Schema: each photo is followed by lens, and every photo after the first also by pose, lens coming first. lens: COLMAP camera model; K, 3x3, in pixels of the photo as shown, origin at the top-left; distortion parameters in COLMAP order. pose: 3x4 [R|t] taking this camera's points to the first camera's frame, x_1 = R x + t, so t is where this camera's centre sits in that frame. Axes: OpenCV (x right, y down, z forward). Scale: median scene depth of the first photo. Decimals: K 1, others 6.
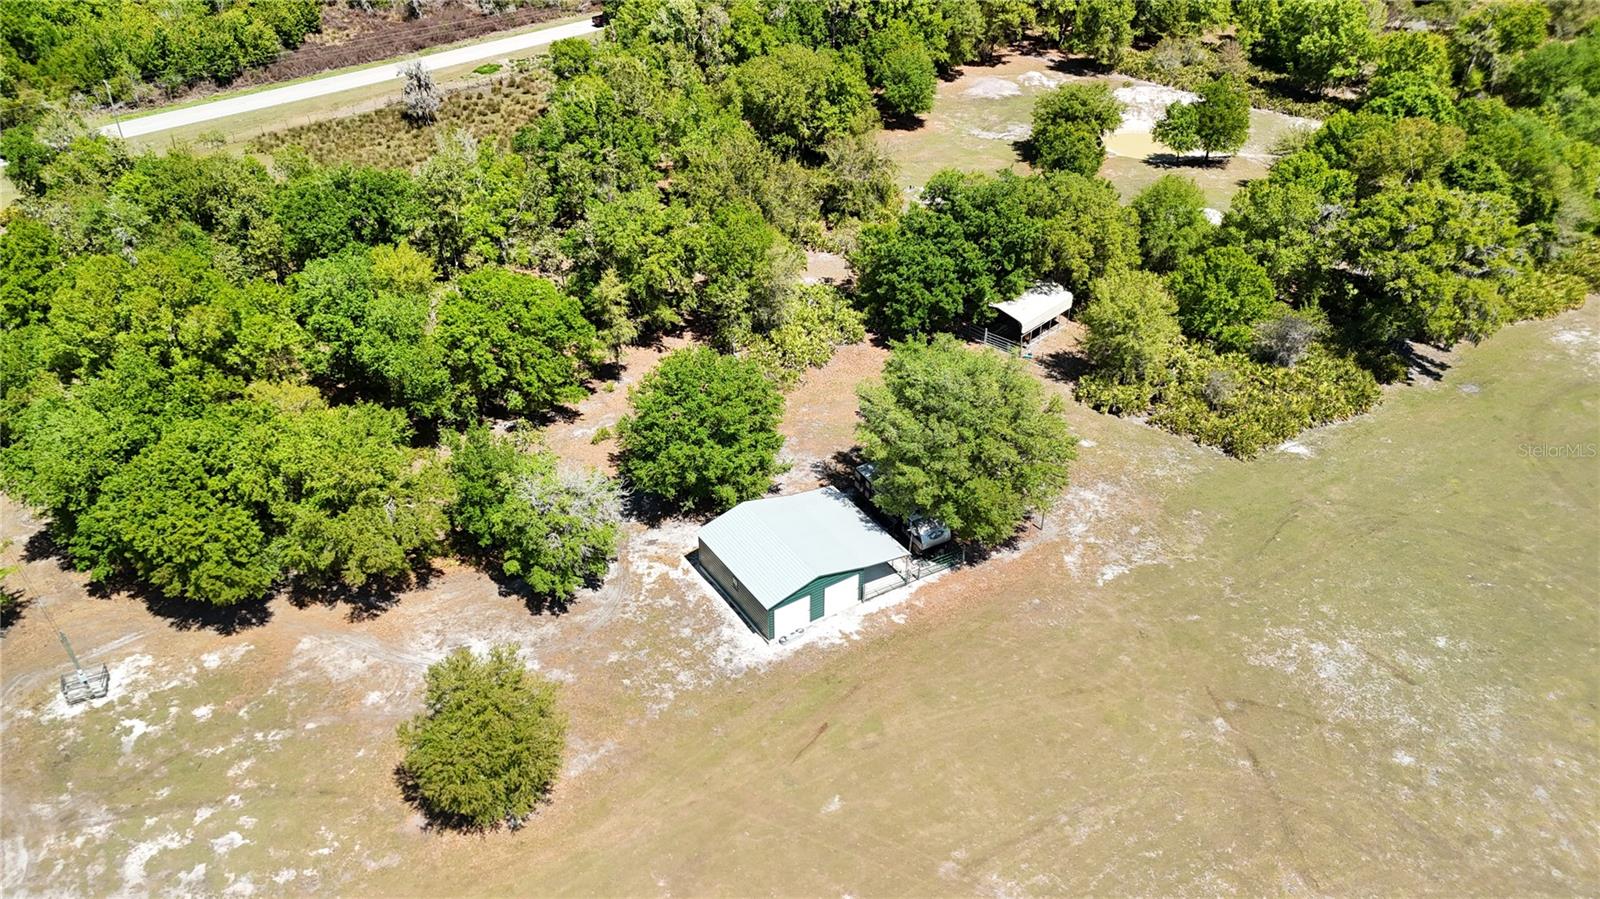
lens RADIAL K [[1181.5, 0, 809.7], [0, 1181.5, 446.3], [0, 0, 1]] dist [0.113439, -0.165870]
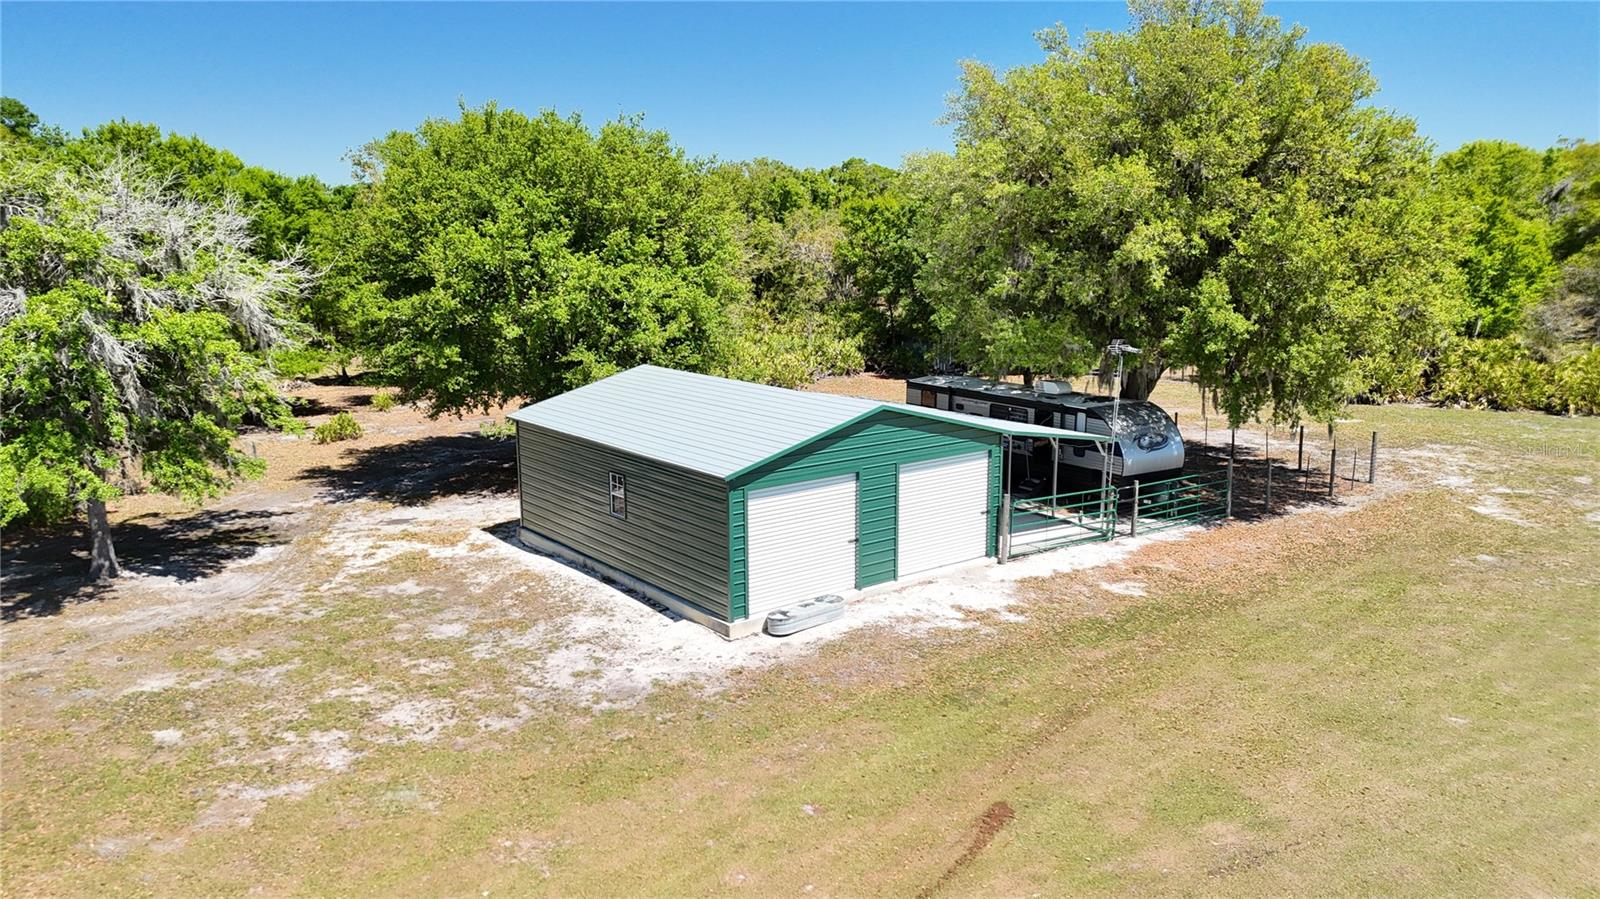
lens RADIAL K [[1181.5, 0, 809.7], [0, 1181.5, 446.3], [0, 0, 1]] dist [0.113439, -0.165870]
pose [[0.996506, -0.020576, 0.080951, -0.037249], [0.051021, 0.917301, -0.394912, 0.239525], [-0.066131, 0.397663, 0.915145, 0.705964]]
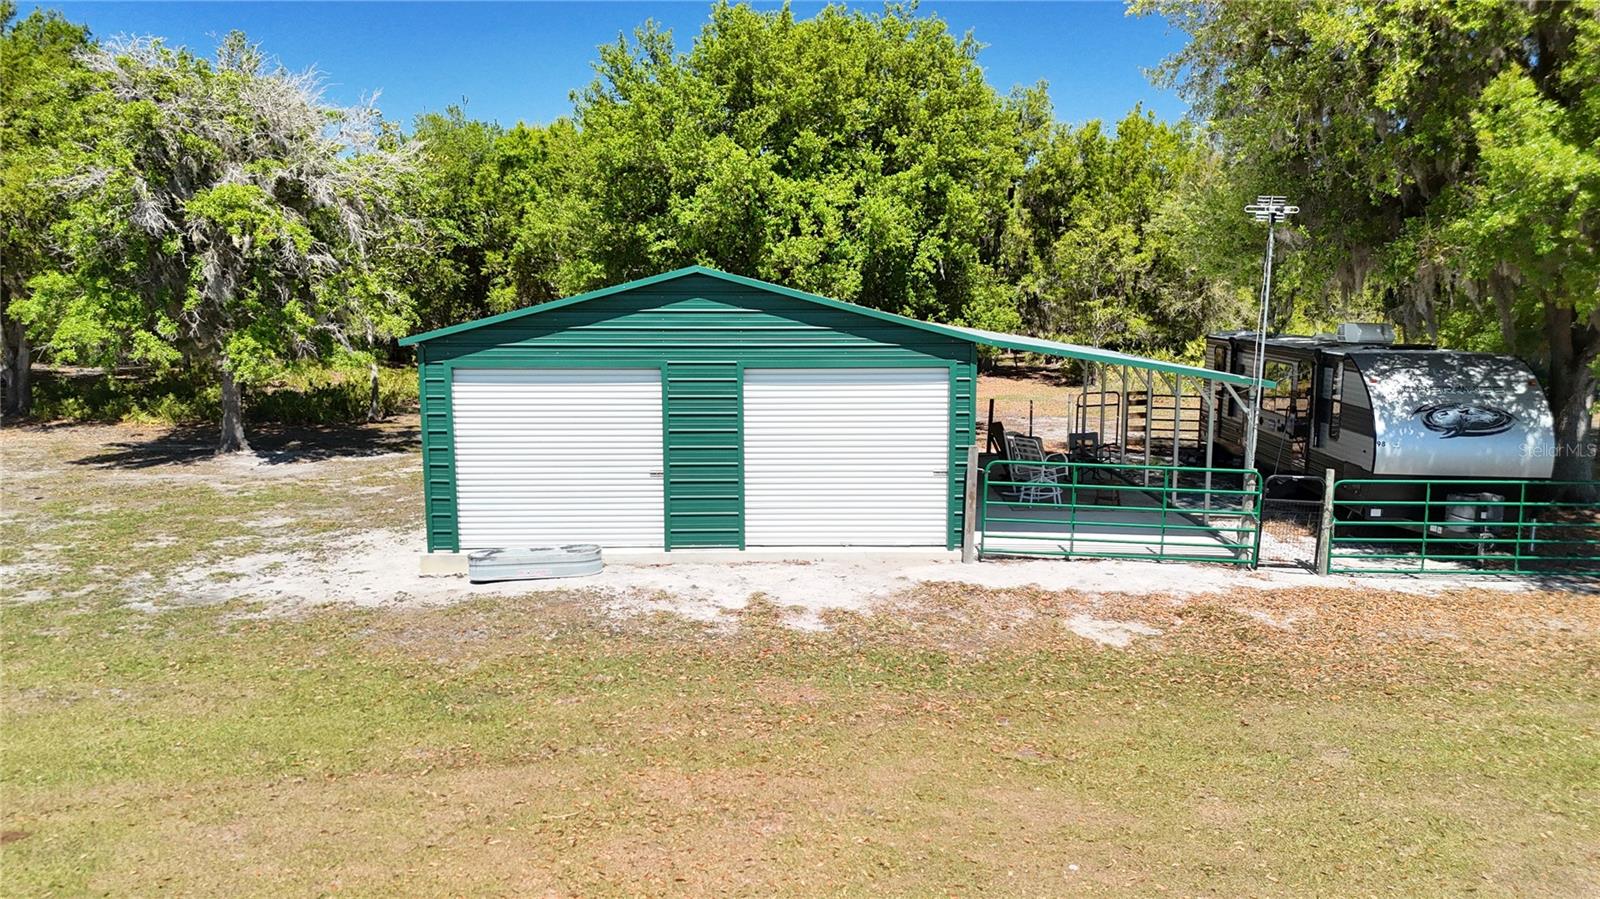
lens RADIAL K [[1181.5, 0, 809.7], [0, 1181.5, 446.3], [0, 0, 1]] dist [0.113439, -0.165870]
pose [[0.837390, 0.070756, -0.542007, 0.135776], [-0.302841, 0.885542, -0.352282, 0.200315], [0.455044, 0.459139, 0.762972, 0.853715]]
